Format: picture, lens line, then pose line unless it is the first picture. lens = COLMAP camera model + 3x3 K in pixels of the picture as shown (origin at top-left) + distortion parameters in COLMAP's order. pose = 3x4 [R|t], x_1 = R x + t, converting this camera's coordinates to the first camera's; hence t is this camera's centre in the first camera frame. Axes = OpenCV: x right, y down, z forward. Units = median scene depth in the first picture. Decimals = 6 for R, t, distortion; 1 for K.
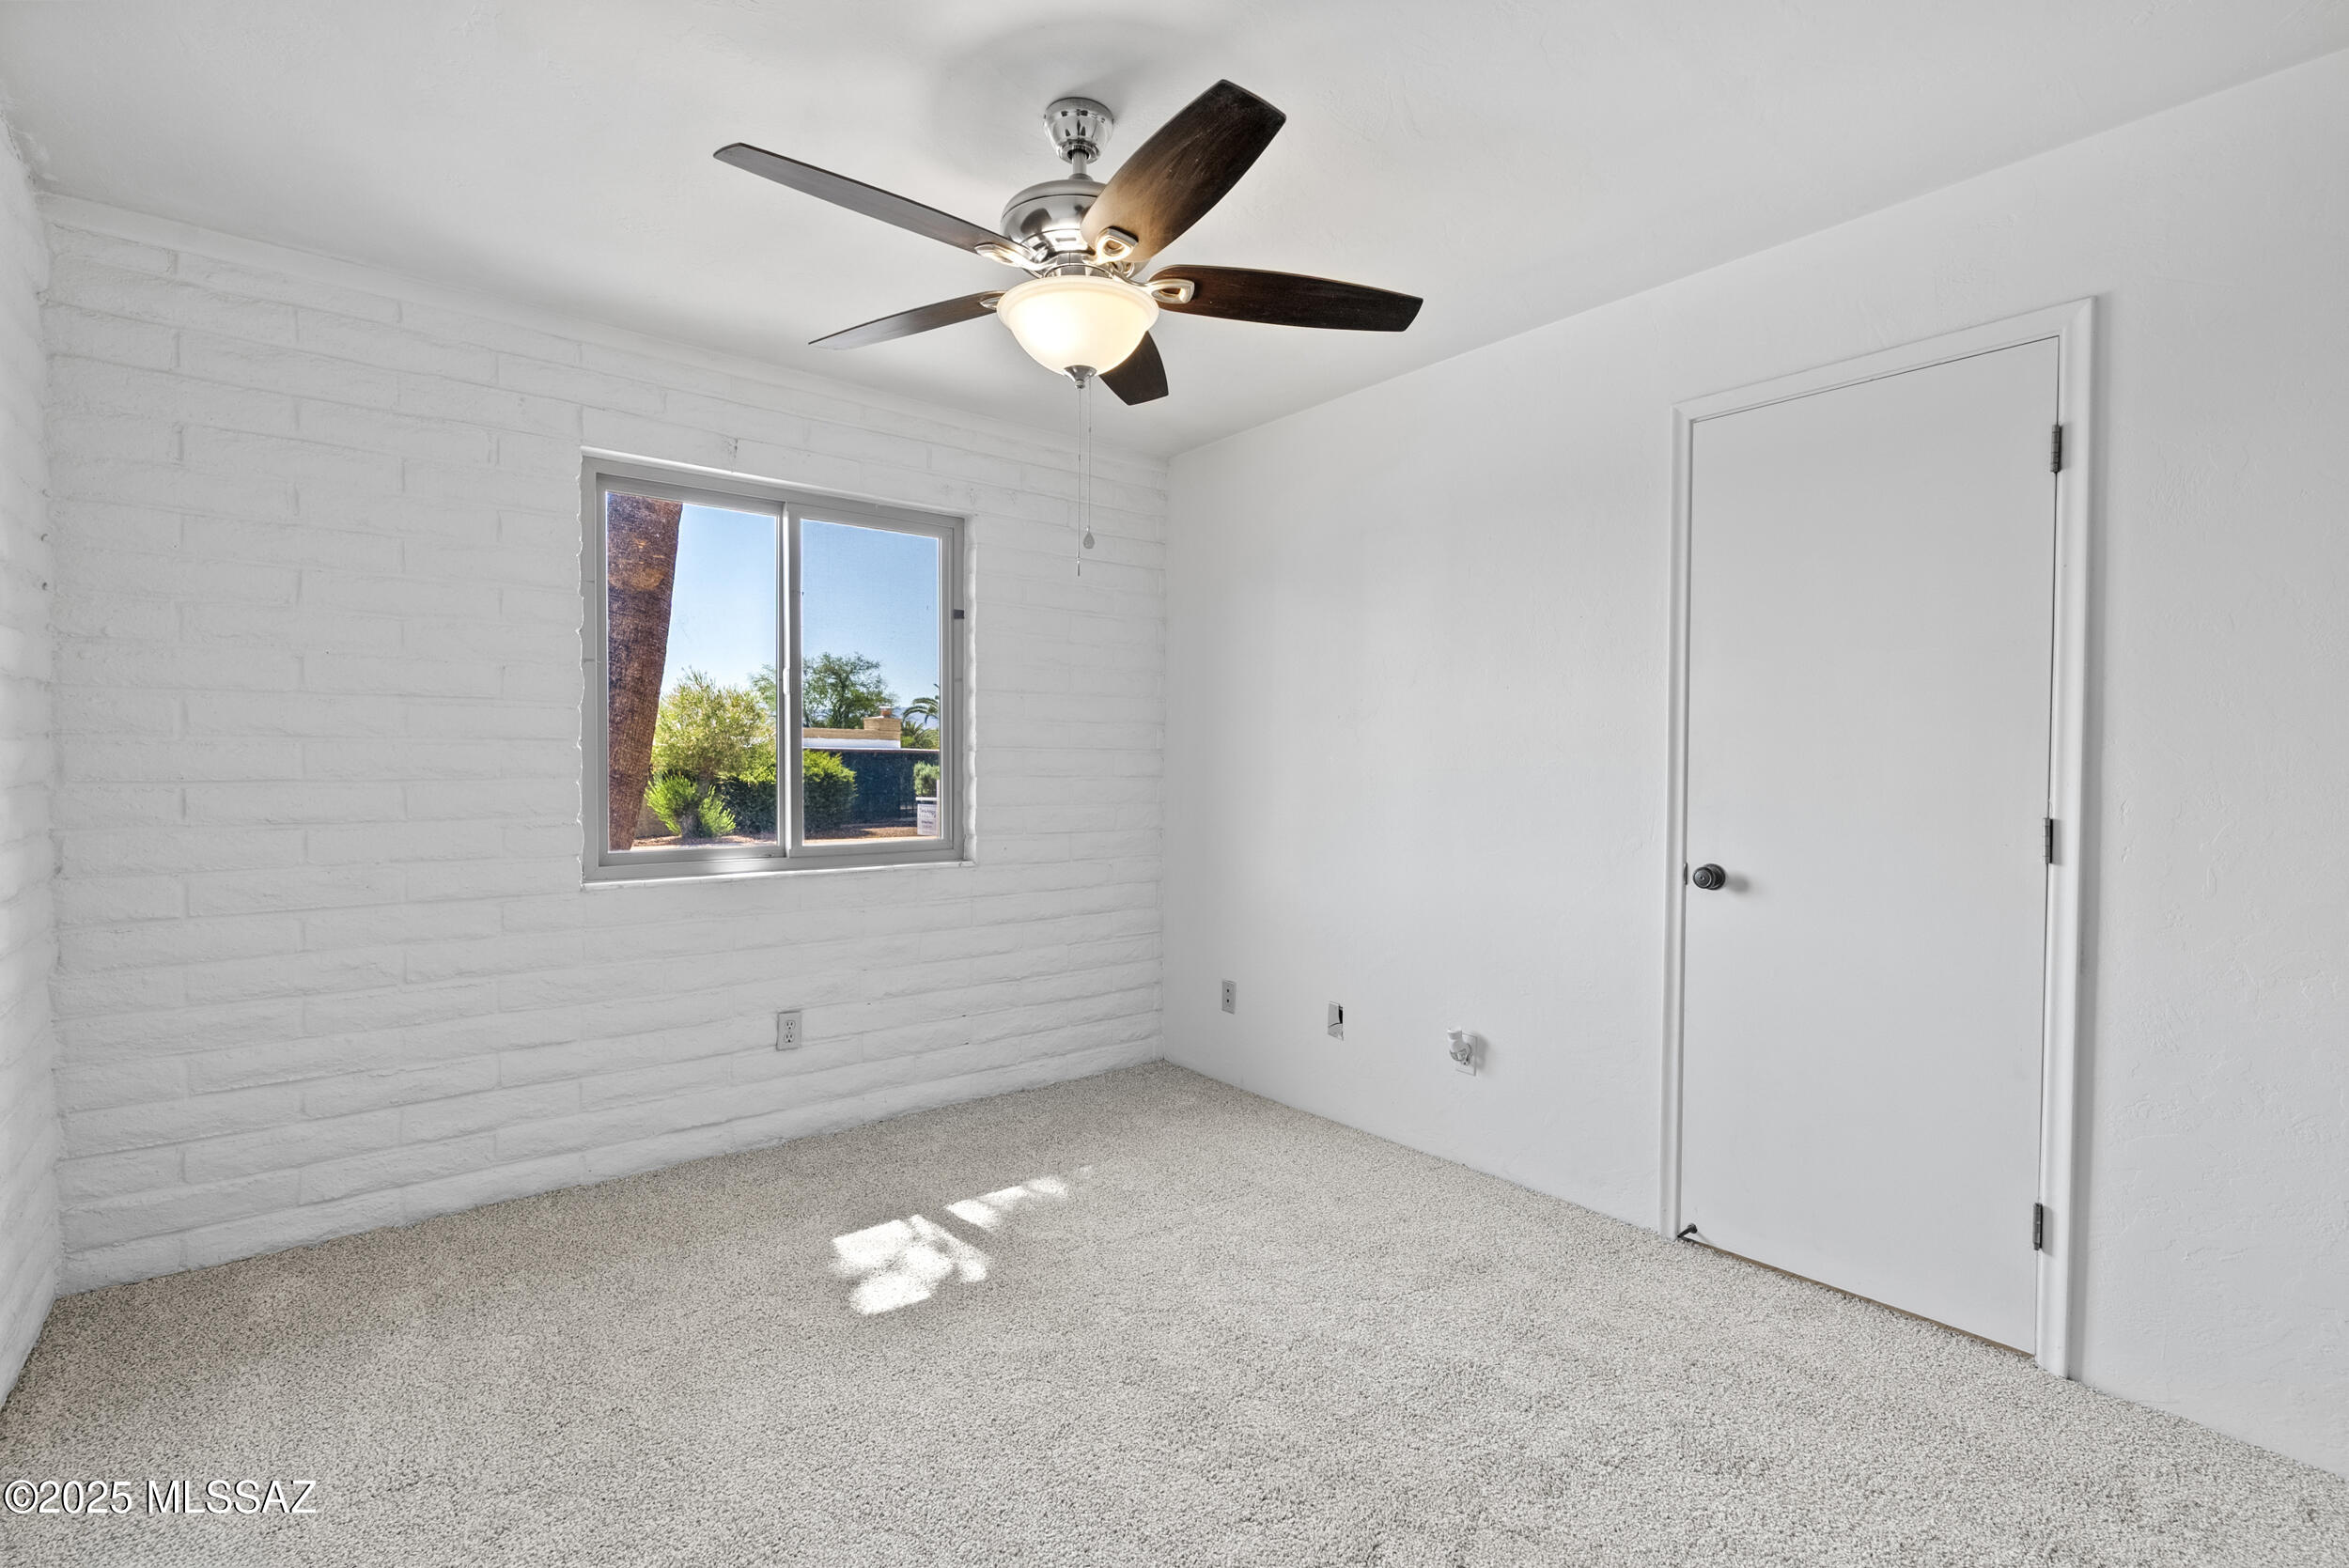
lens RADIAL K [[1065.2, 0, 1174.4], [0, 1065.2, 778.7], [0, 0, 1]] dist [-0.007946, 0.003874]
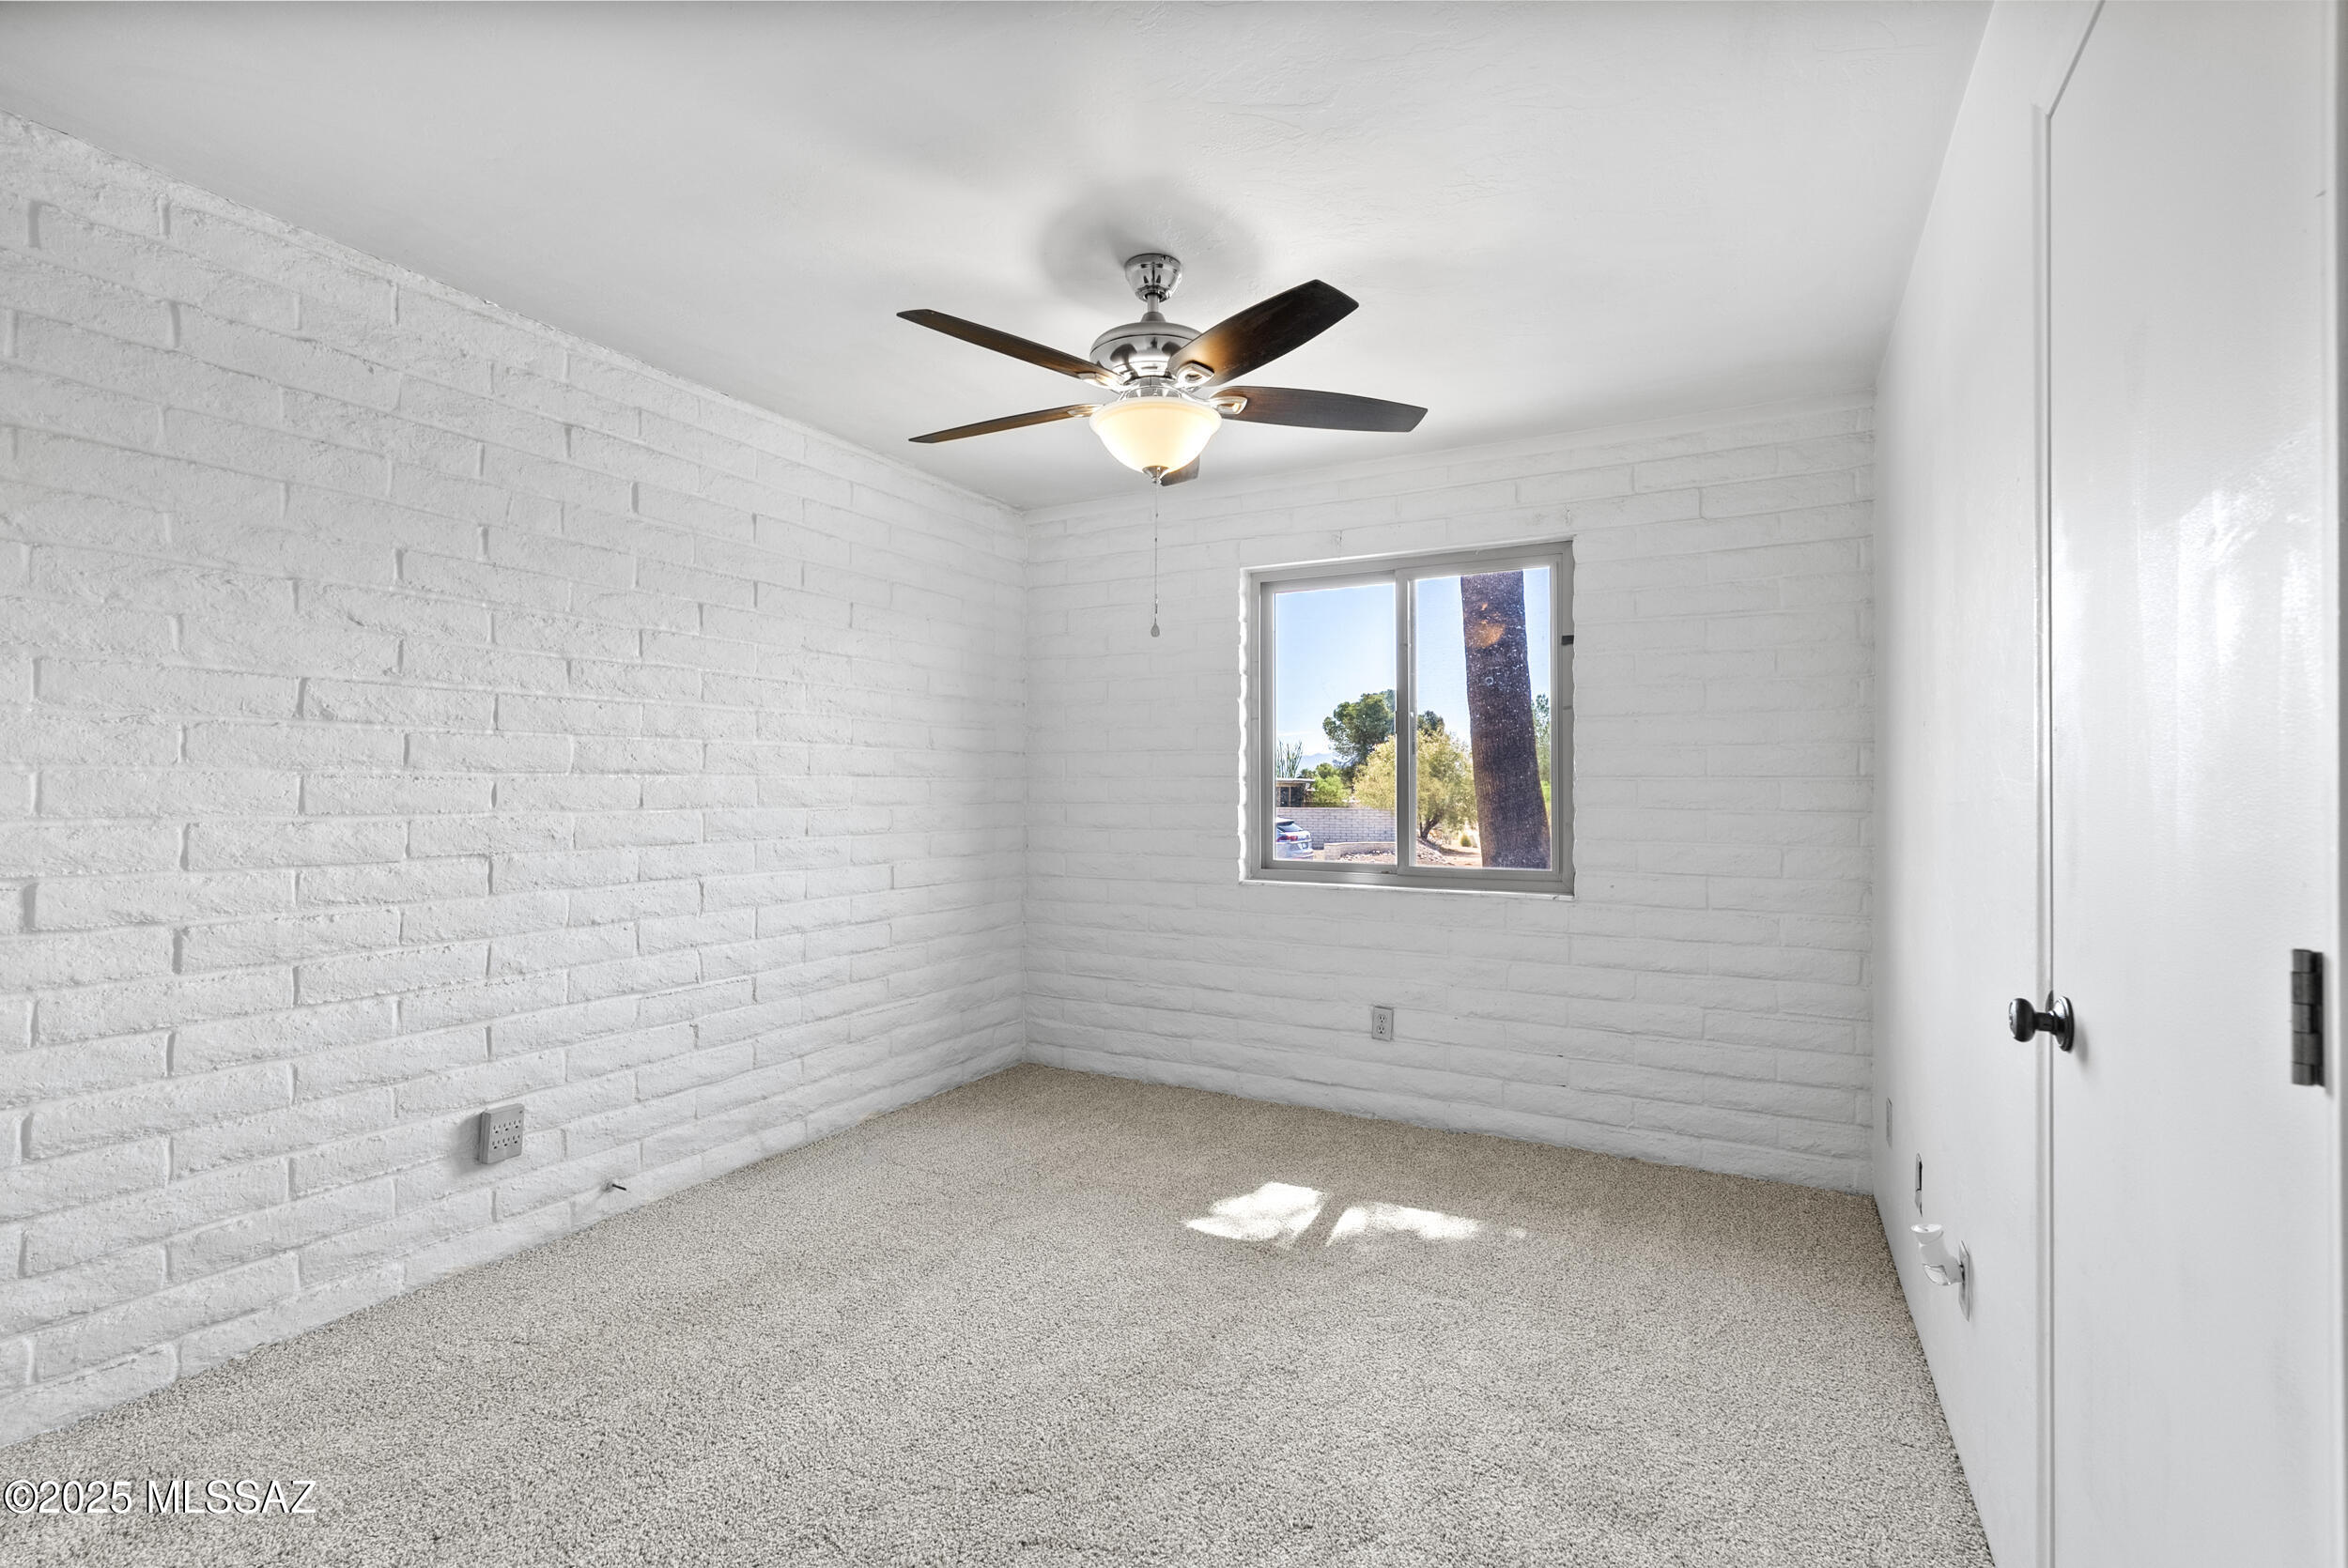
lens RADIAL K [[1064.6, 0, 1163.8], [0, 1064.6, 777.1], [0, 0, 1]] dist [-0.007946, 0.003874]
pose [[0.376733, -0.013530, -0.926223, 0.623308], [-0.014959, 0.999674, -0.020687, -0.004419], [0.926201, 0.021649, 0.376408, 0.335050]]
